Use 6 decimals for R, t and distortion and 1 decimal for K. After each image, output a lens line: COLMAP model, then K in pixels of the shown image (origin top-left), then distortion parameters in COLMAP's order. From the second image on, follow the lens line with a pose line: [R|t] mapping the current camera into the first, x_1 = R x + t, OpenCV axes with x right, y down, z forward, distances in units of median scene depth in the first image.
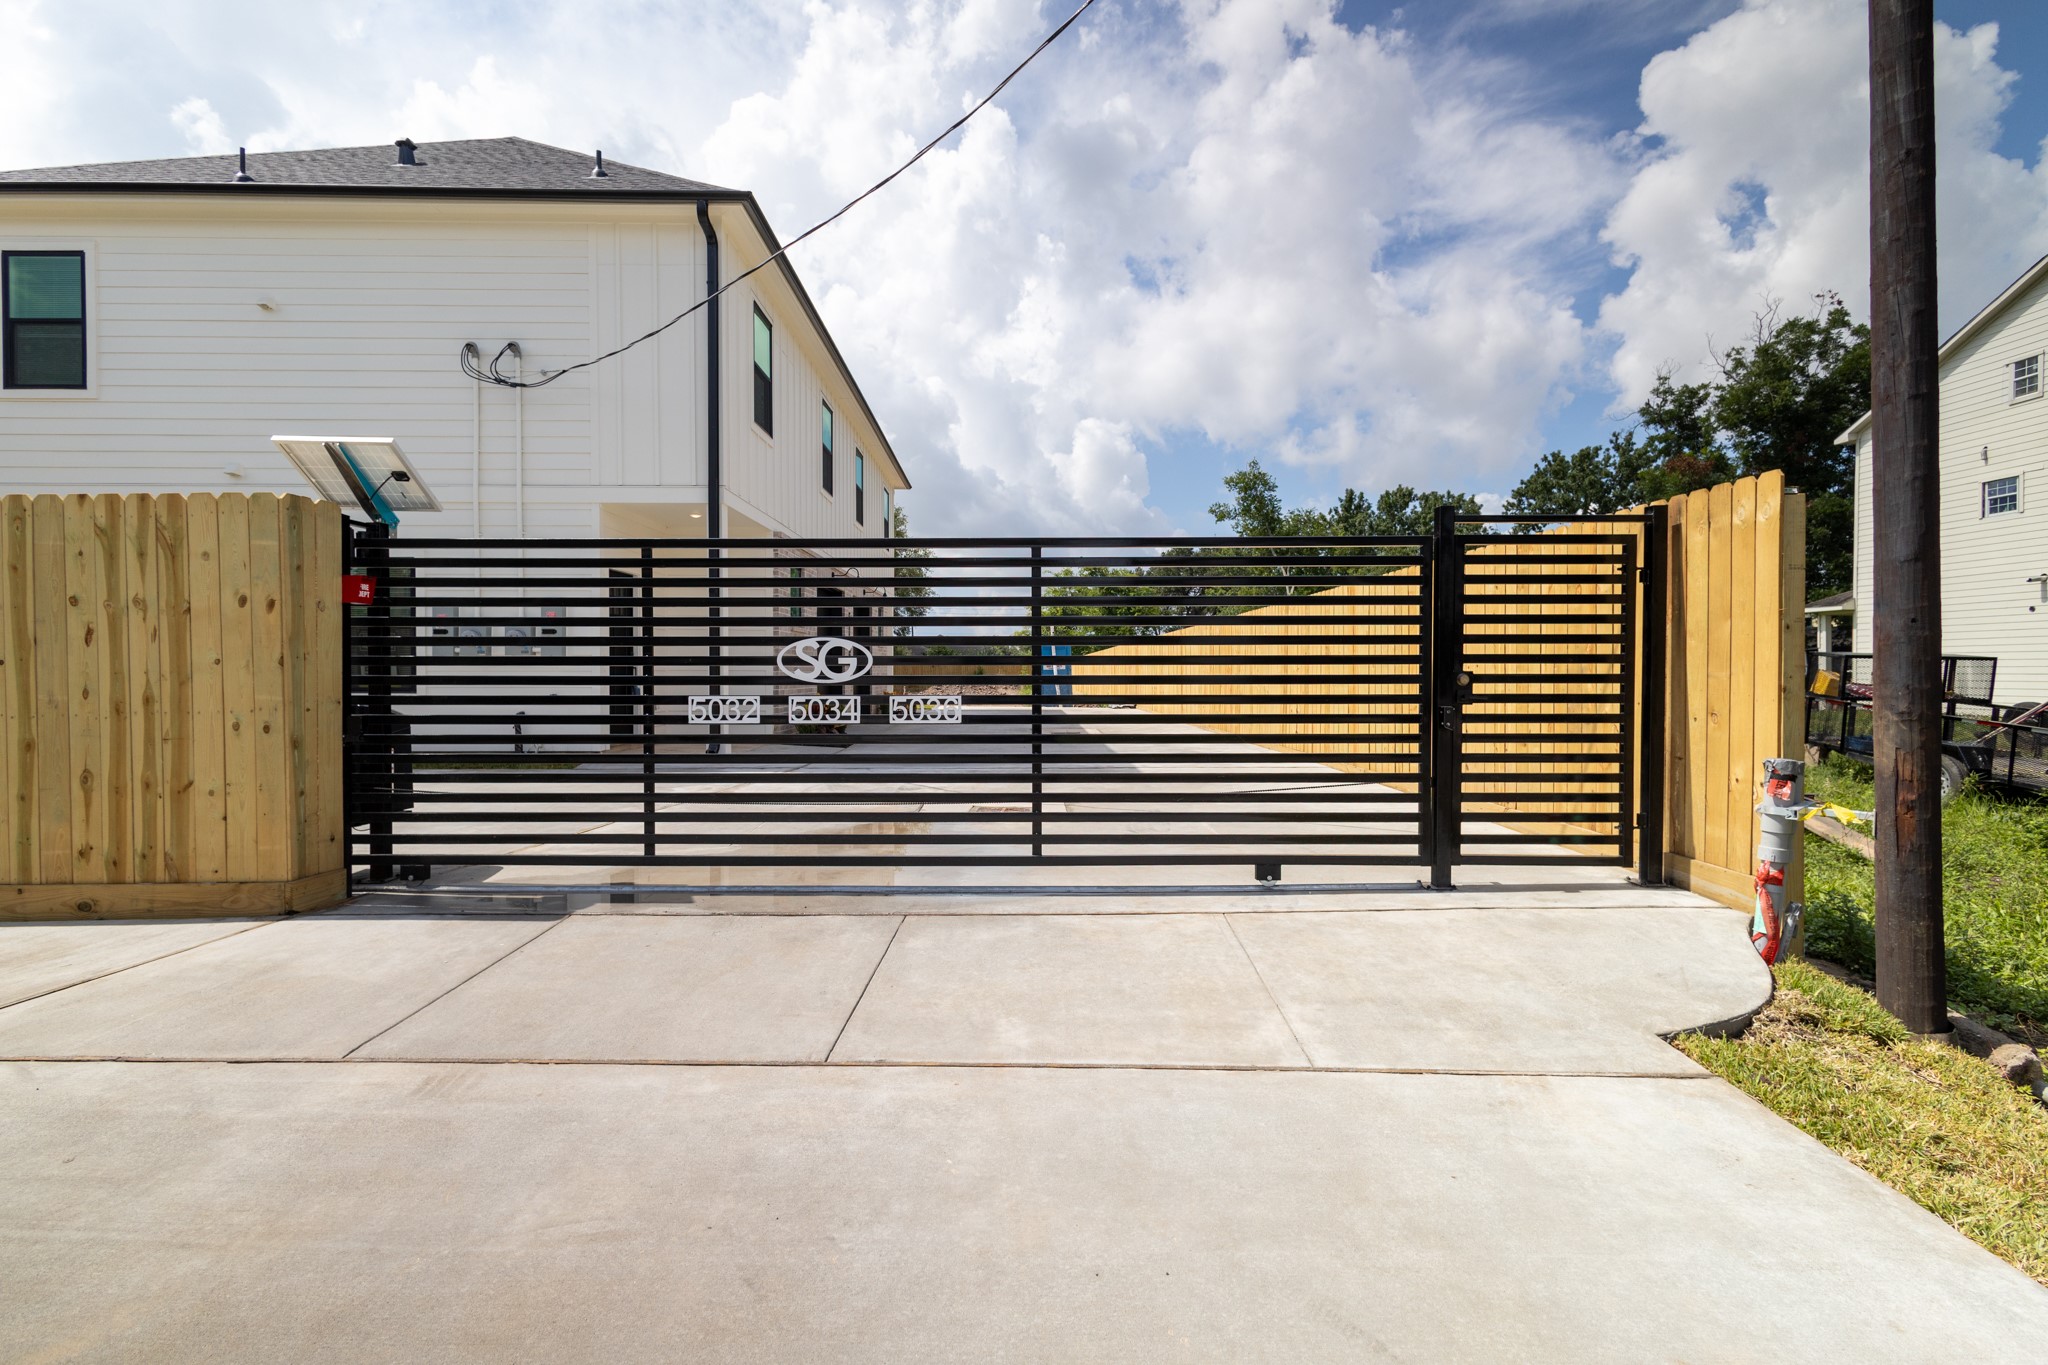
lens RADIAL K [[965.1, 0, 1016.9], [0, 965.1, 687.2], [0, 0, 1]] dist [0.015785, 0.000171]
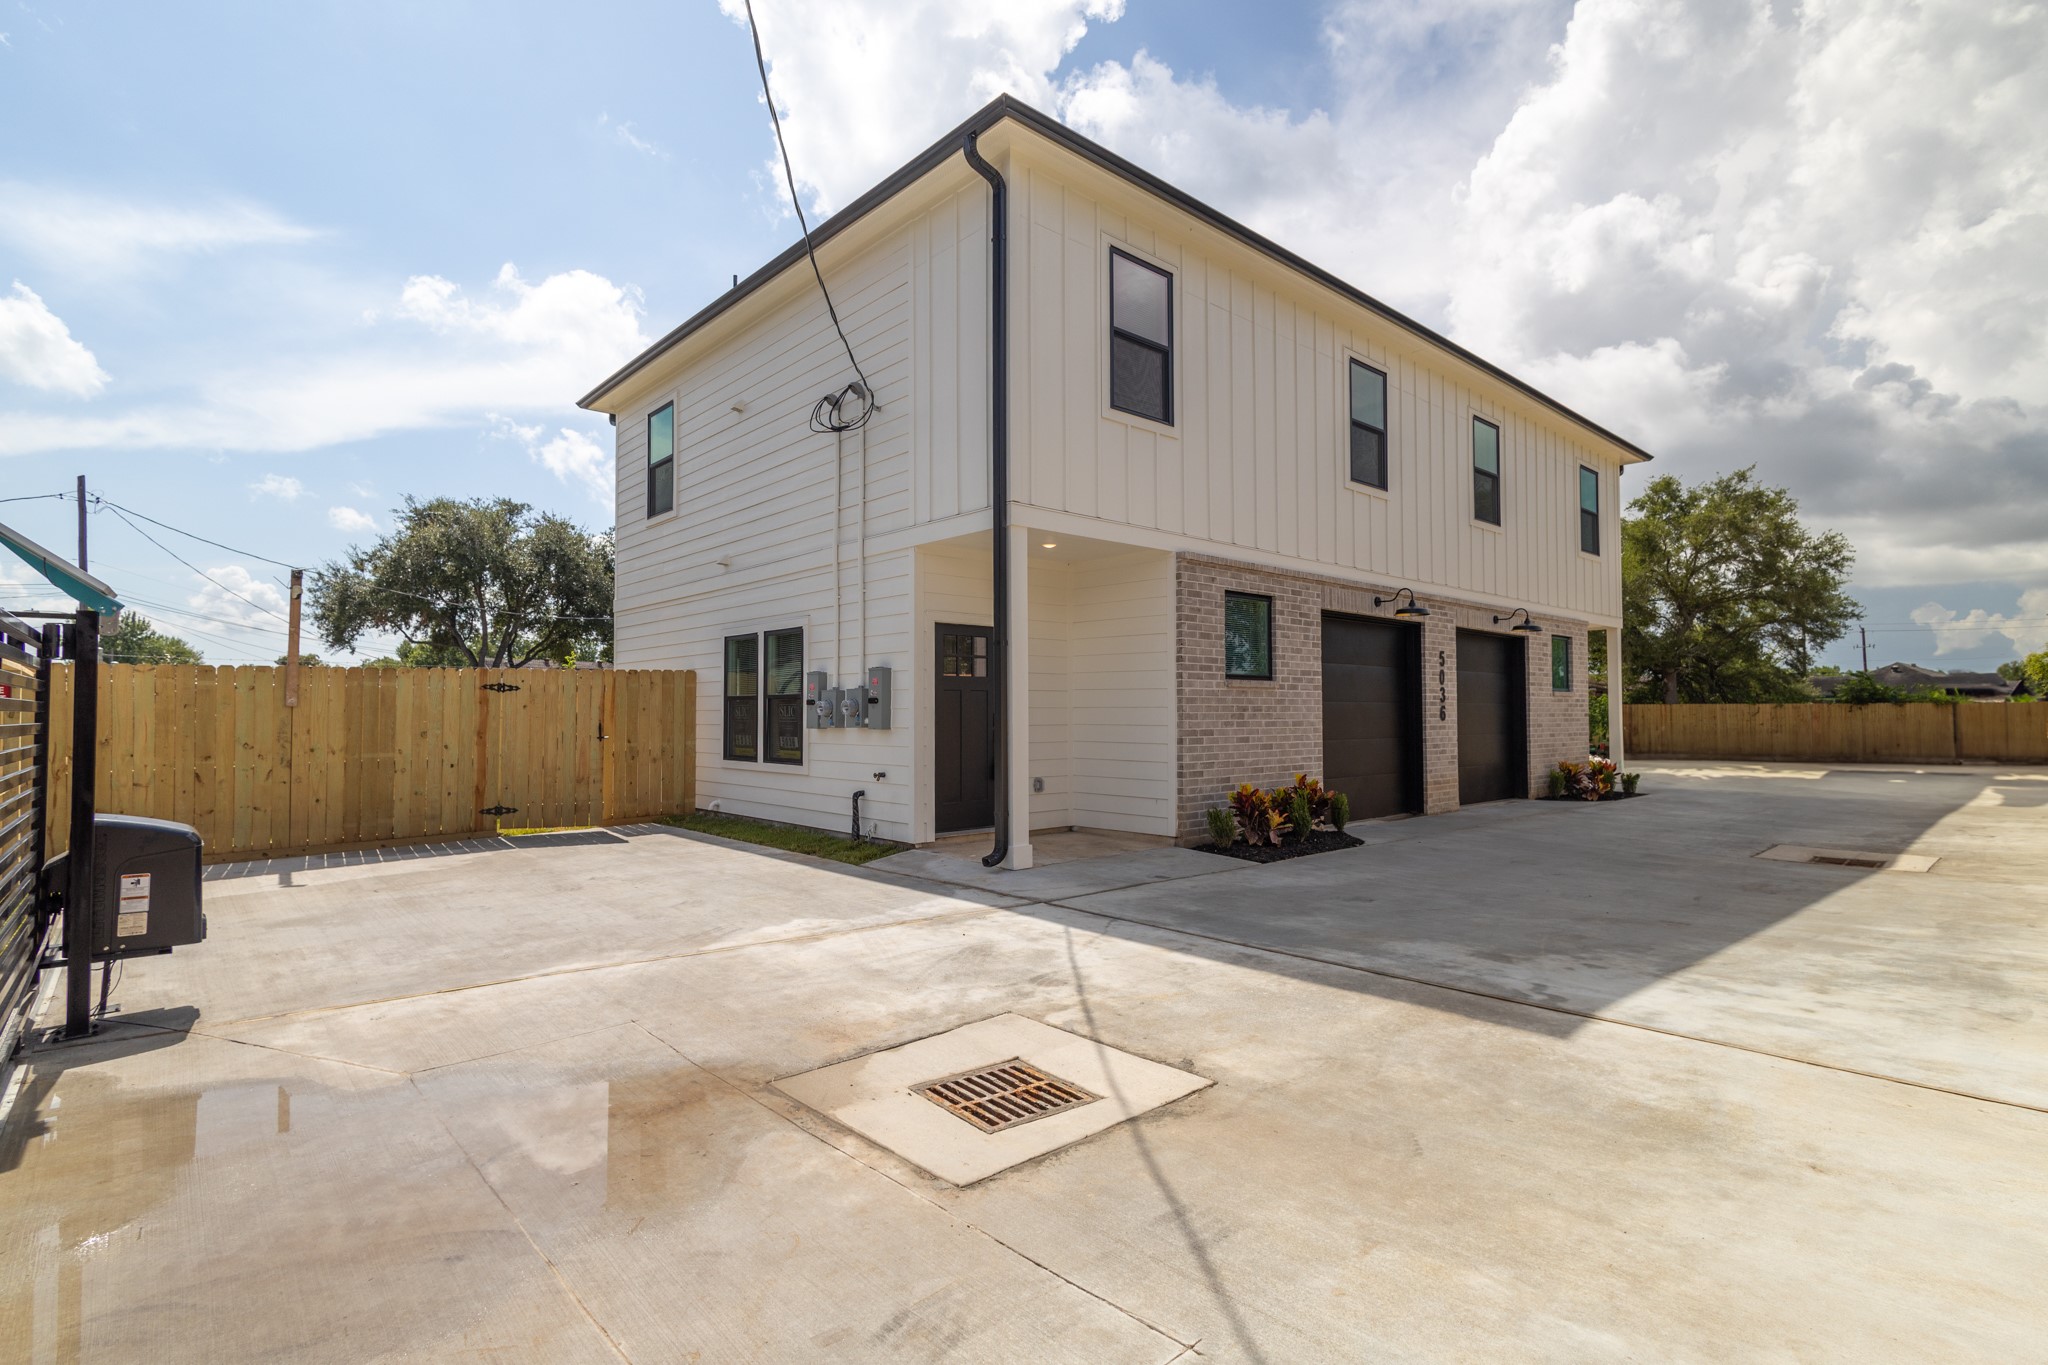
lens RADIAL K [[982.1, 0, 1028.5], [0, 982.1, 676.3], [0, 0, 1]] dist [0.014865, 0.000275]
pose [[0.676190, -0.030138, -0.736111, 0.601987], [-0.008529, 0.998776, -0.048728, -0.085725], [0.736678, 0.039228, 0.675105, 1.166026]]
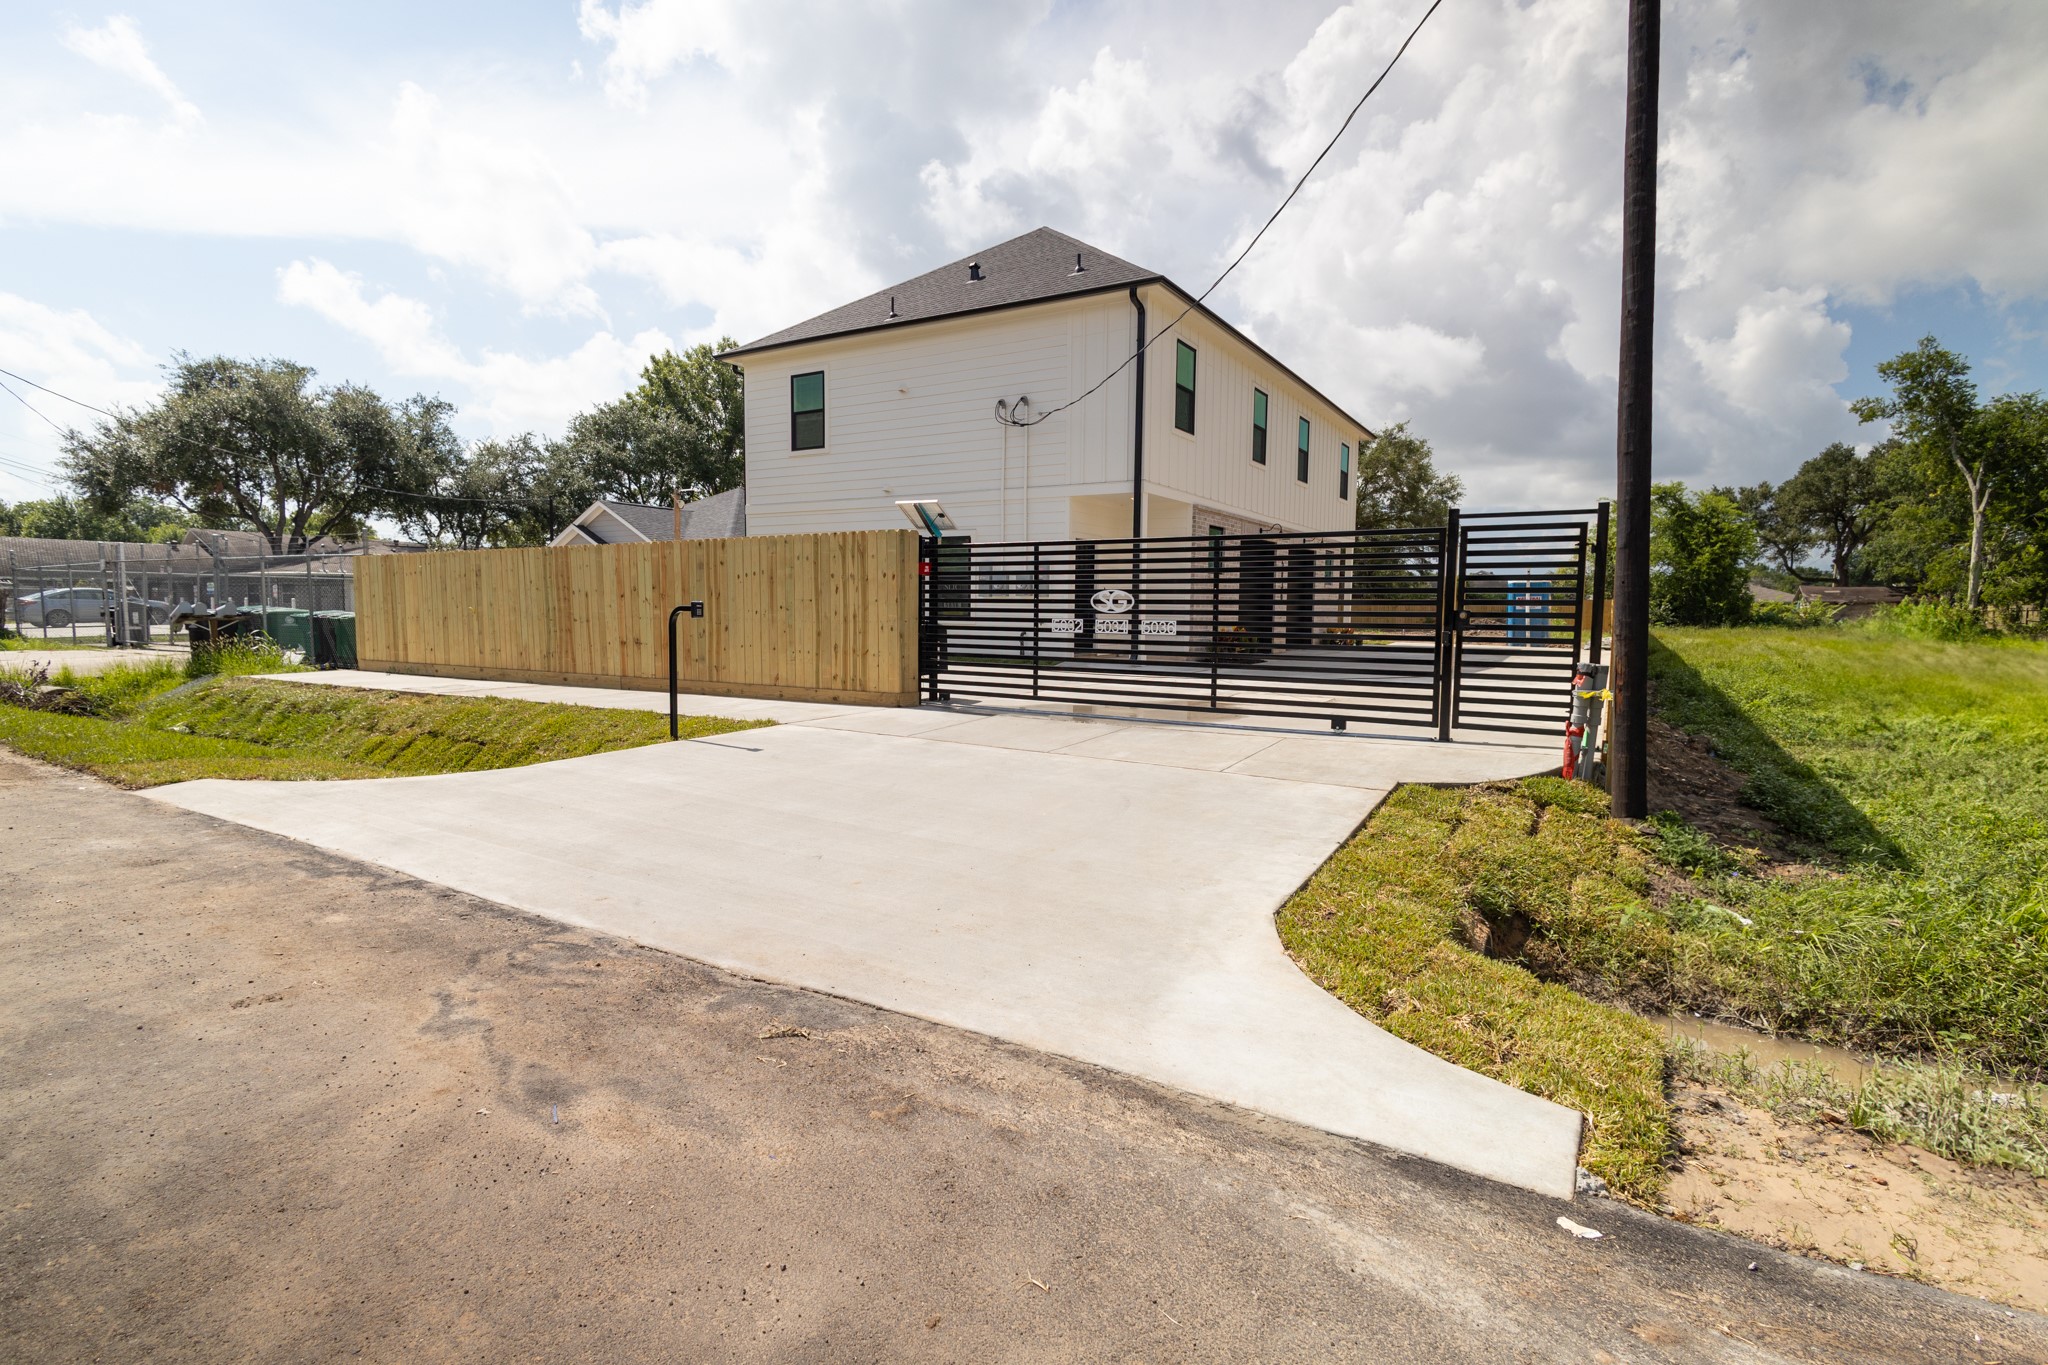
lens RADIAL K [[965.1, 0, 1016.9], [0, 965.1, 687.2], [0, 0, 1]] dist [0.015785, 0.000171]
pose [[0.854012, 0.053276, -0.517519, 0.714457], [-0.018951, 0.997268, 0.071391, 0.010270], [0.519909, -0.051161, 0.852688, -0.853938]]
